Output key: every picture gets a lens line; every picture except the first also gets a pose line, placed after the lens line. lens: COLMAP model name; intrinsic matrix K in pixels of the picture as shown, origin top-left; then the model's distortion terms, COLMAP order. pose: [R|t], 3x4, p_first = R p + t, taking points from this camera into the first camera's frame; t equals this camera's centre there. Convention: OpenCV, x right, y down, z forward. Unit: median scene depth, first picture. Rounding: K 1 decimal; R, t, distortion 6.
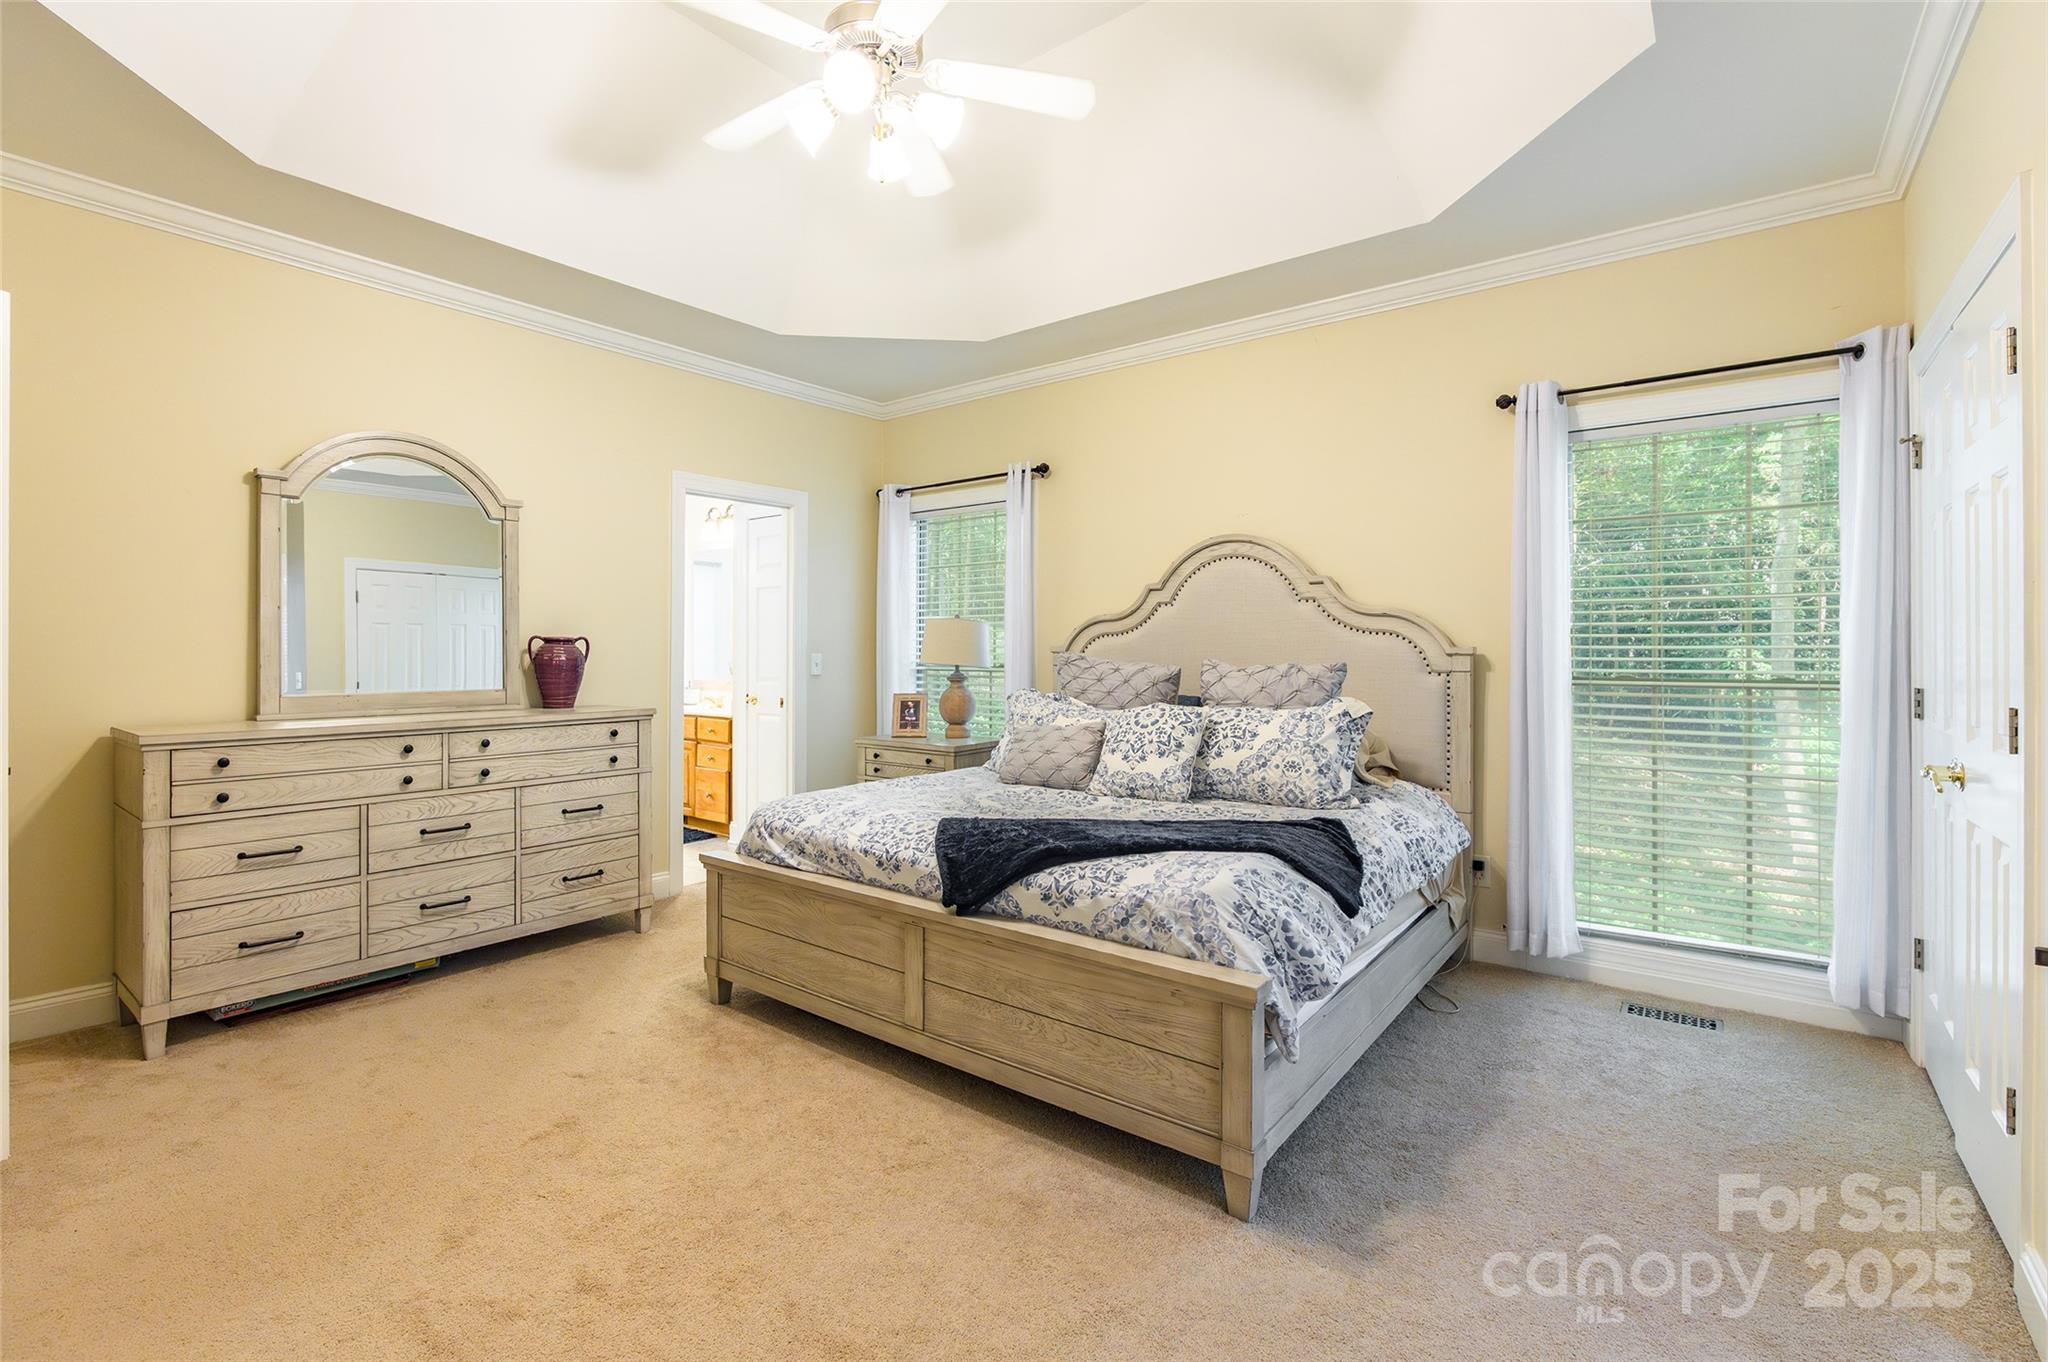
lens RADIAL K [[959.6, 0, 1022.0], [0, 959.6, 655.2], [0, 0, 1]] dist [-0.010844, 0.000086]
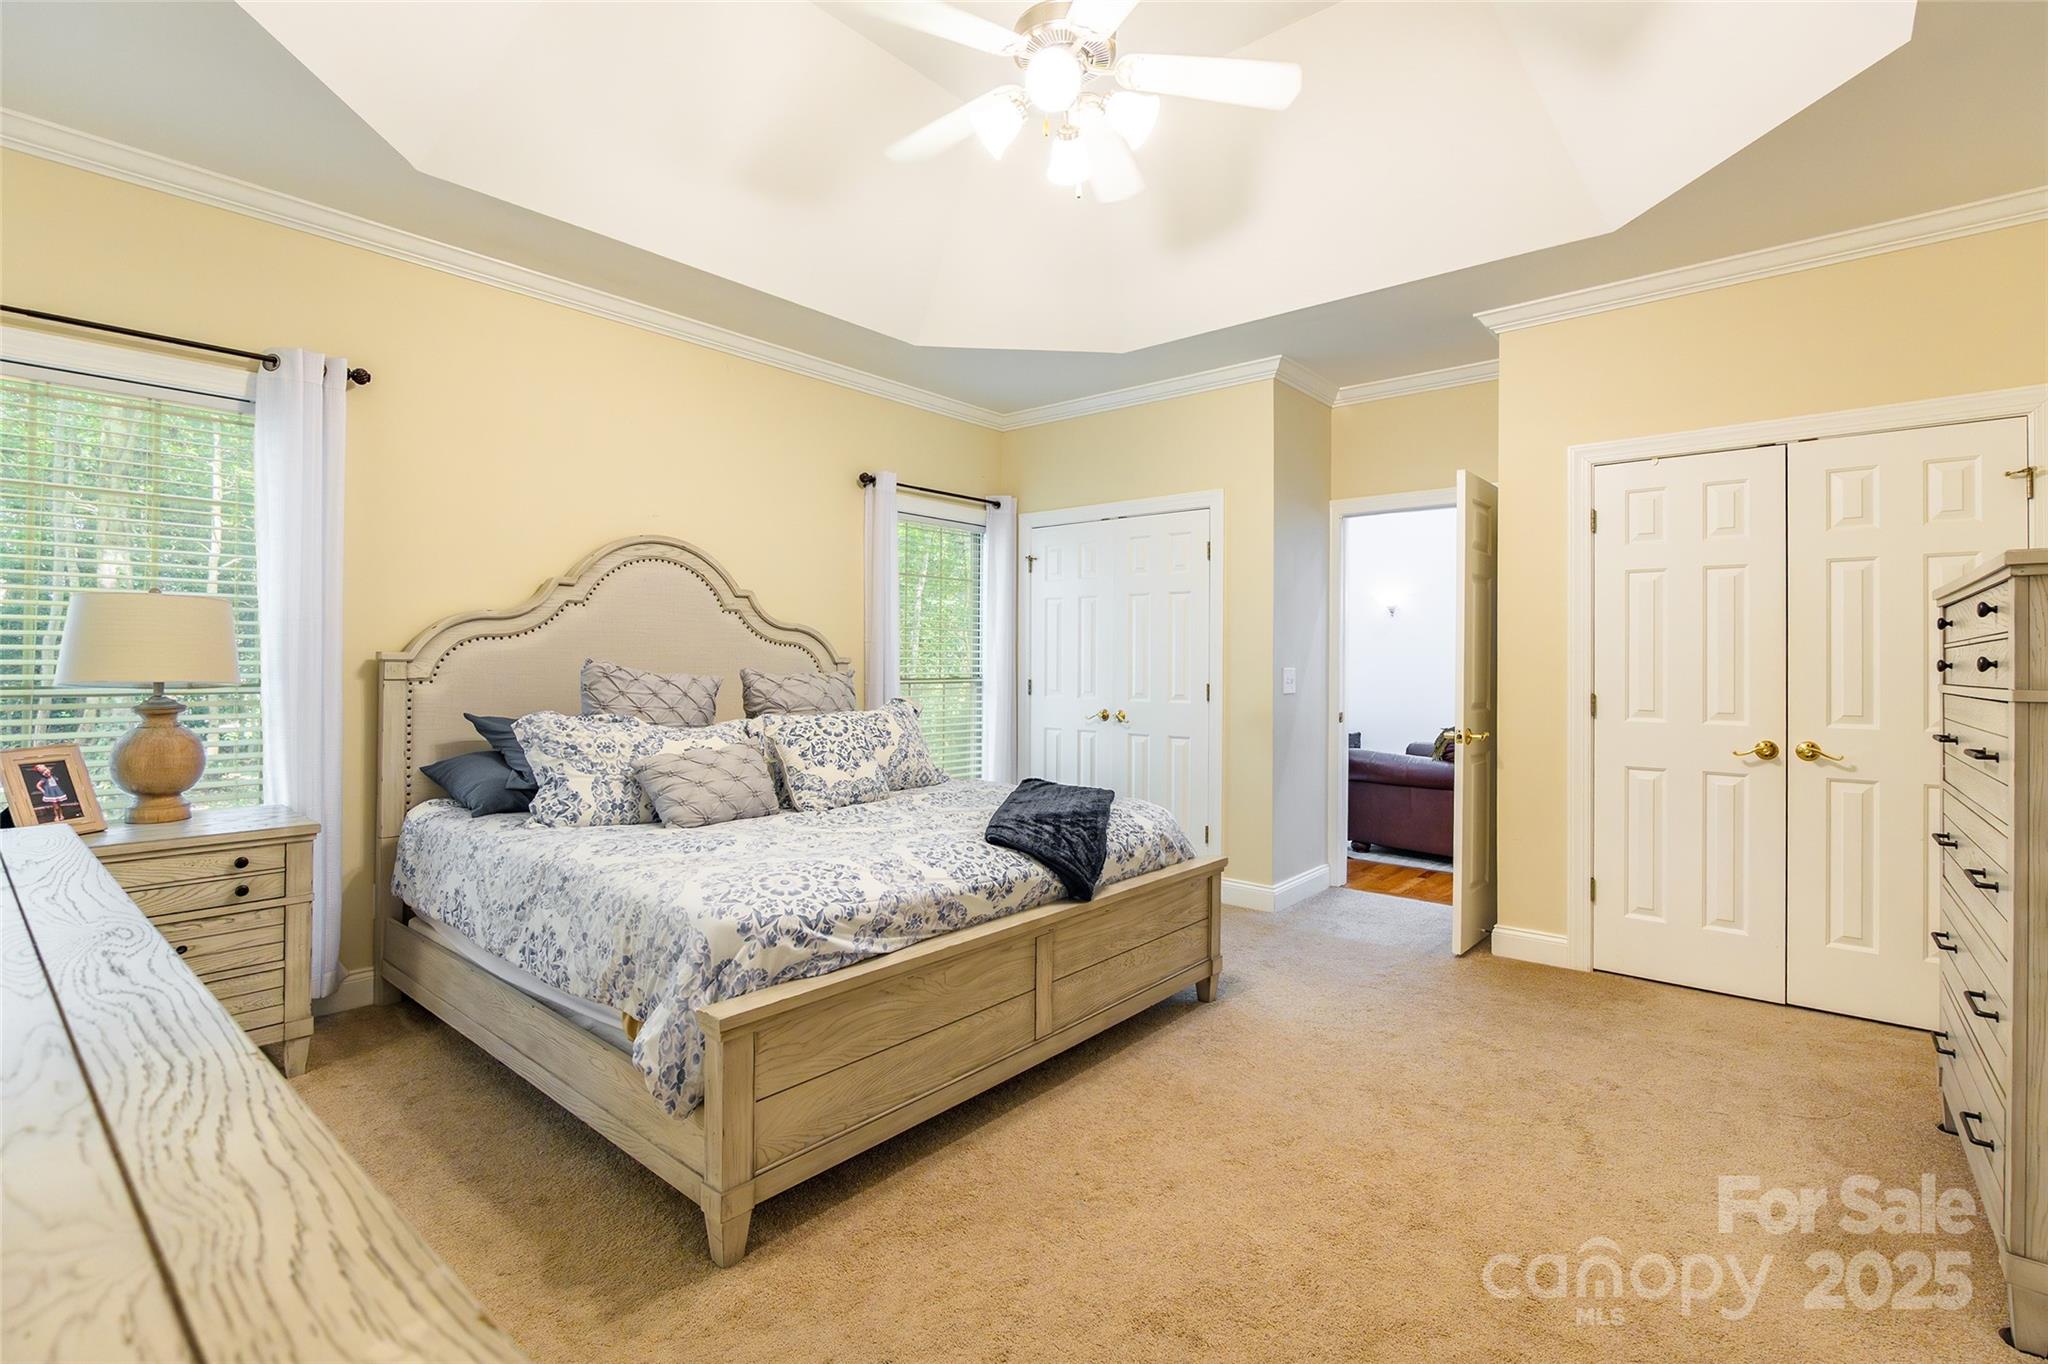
lens RADIAL K [[942.3, 0, 987.2], [0, 942.3, 667.7], [0, 0, 1]] dist [0.001594, 0.000076]
pose [[0.039868, -0.007654, 0.999176, -0.958857], [-0.001438, 0.999969, 0.007718, -0.005655], [-0.999204, -0.001745, 0.039856, 0.888448]]
